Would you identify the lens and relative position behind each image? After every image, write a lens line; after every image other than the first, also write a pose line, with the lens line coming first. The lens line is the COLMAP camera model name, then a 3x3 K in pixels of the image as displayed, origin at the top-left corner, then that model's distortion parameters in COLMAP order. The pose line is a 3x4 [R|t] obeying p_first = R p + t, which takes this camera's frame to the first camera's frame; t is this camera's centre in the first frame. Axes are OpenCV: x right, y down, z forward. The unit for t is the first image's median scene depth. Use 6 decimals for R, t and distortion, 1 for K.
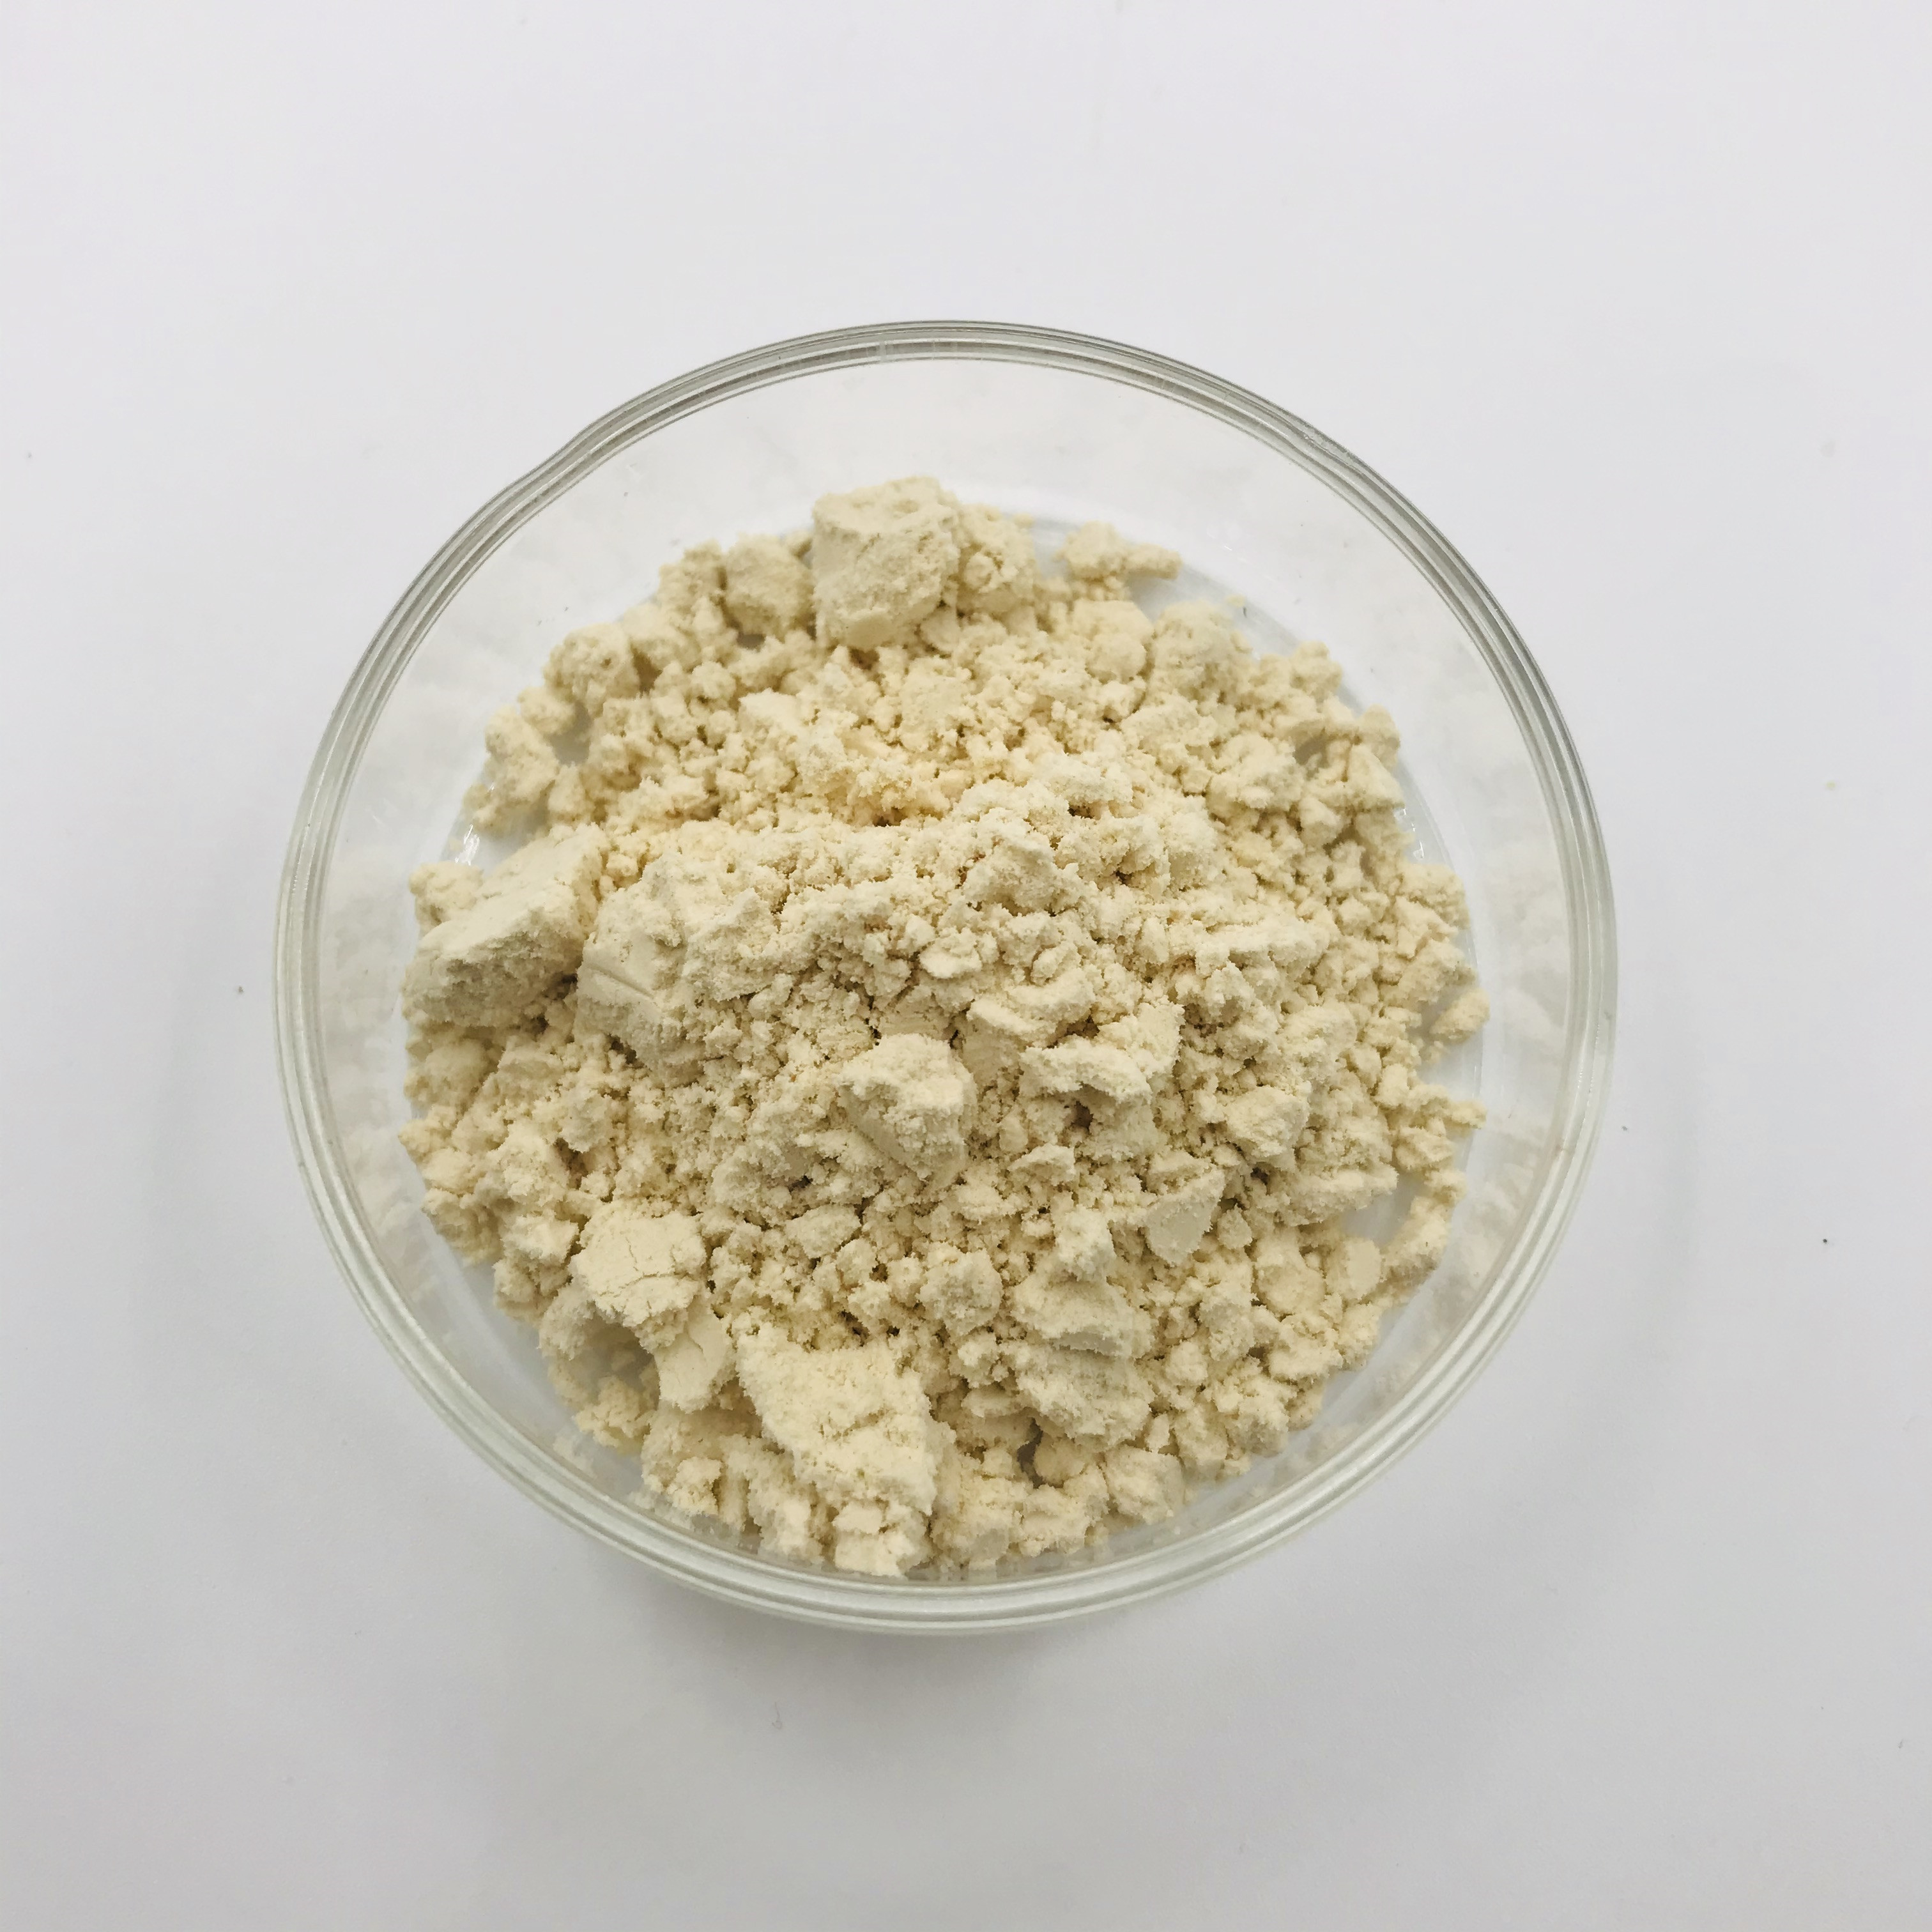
lens RADIAL K [[2366.7, 0, 966.6], [0, 2366.7, 1028.4], [0, 0, 1]] dist [0.006873, -0.017650]
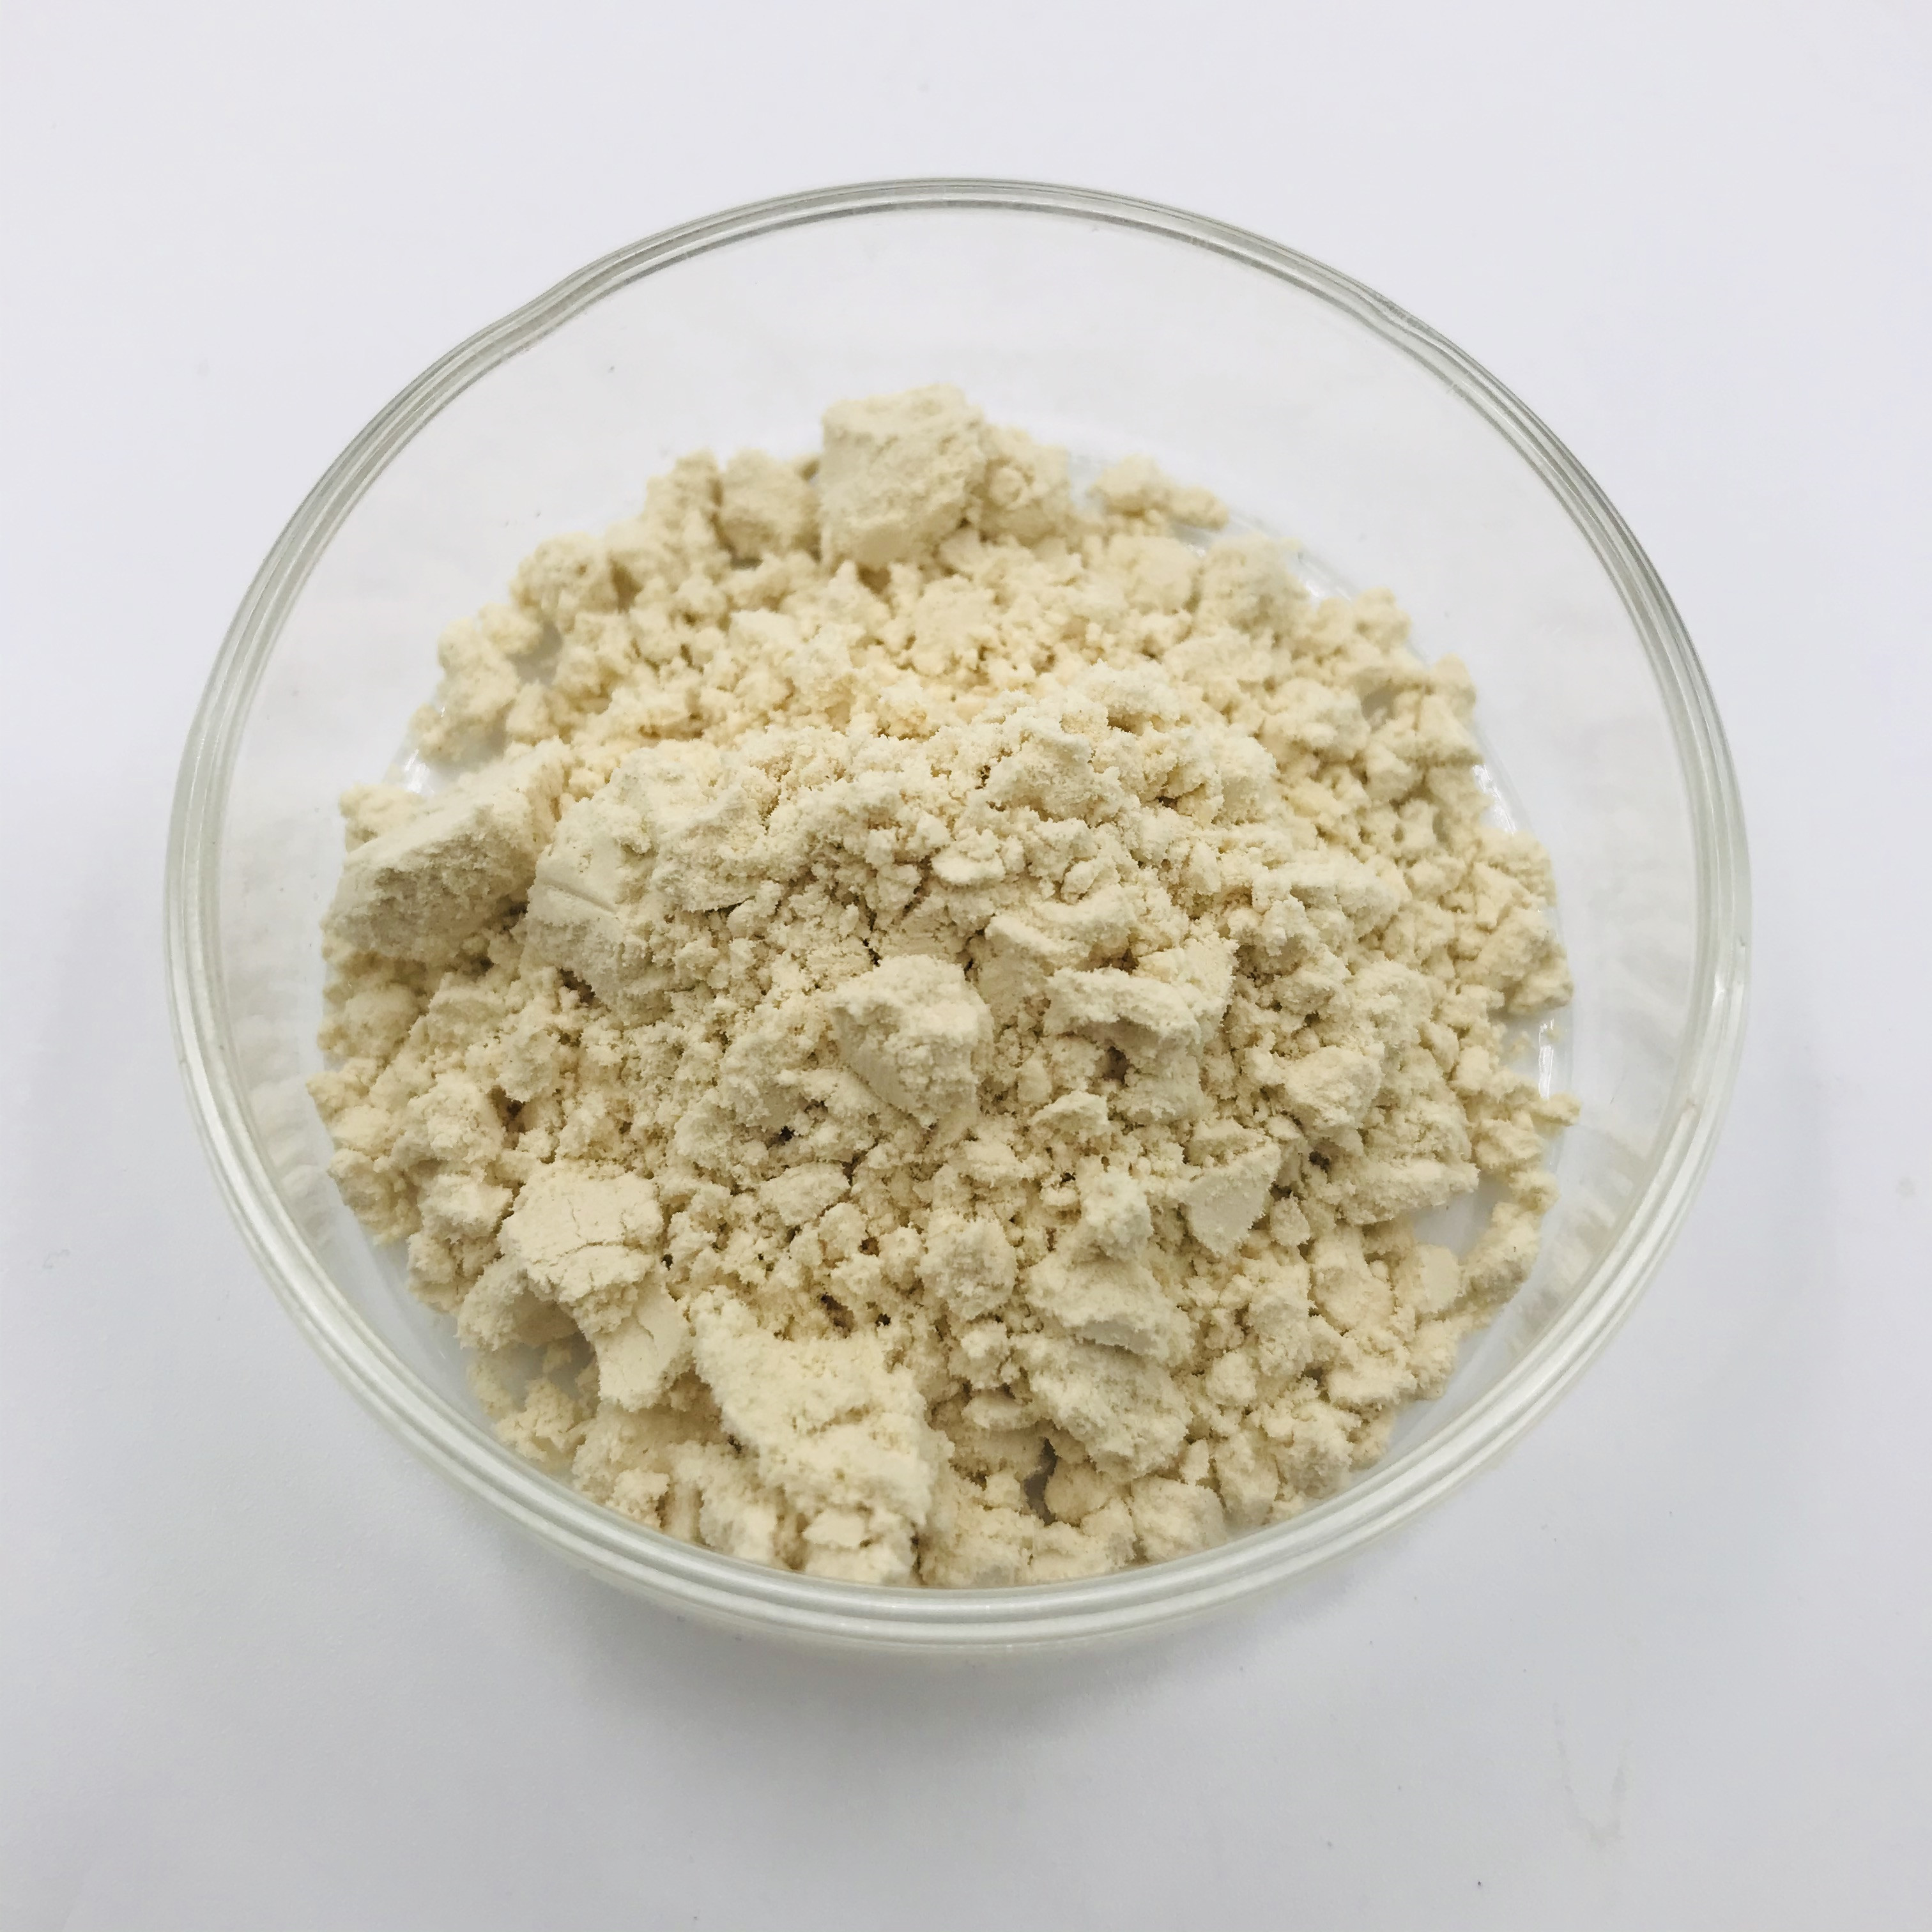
lens RADIAL K [[2366.7, 0, 966.6], [0, 2366.7, 1028.4], [0, 0, 1]] dist [0.006873, -0.017650]
pose [[0.999372, 0.032621, 0.013822, -0.016253], [-0.030398, 0.989911, -0.138392, 0.138377], [-0.018197, 0.137885, 0.990281, 0.156512]]
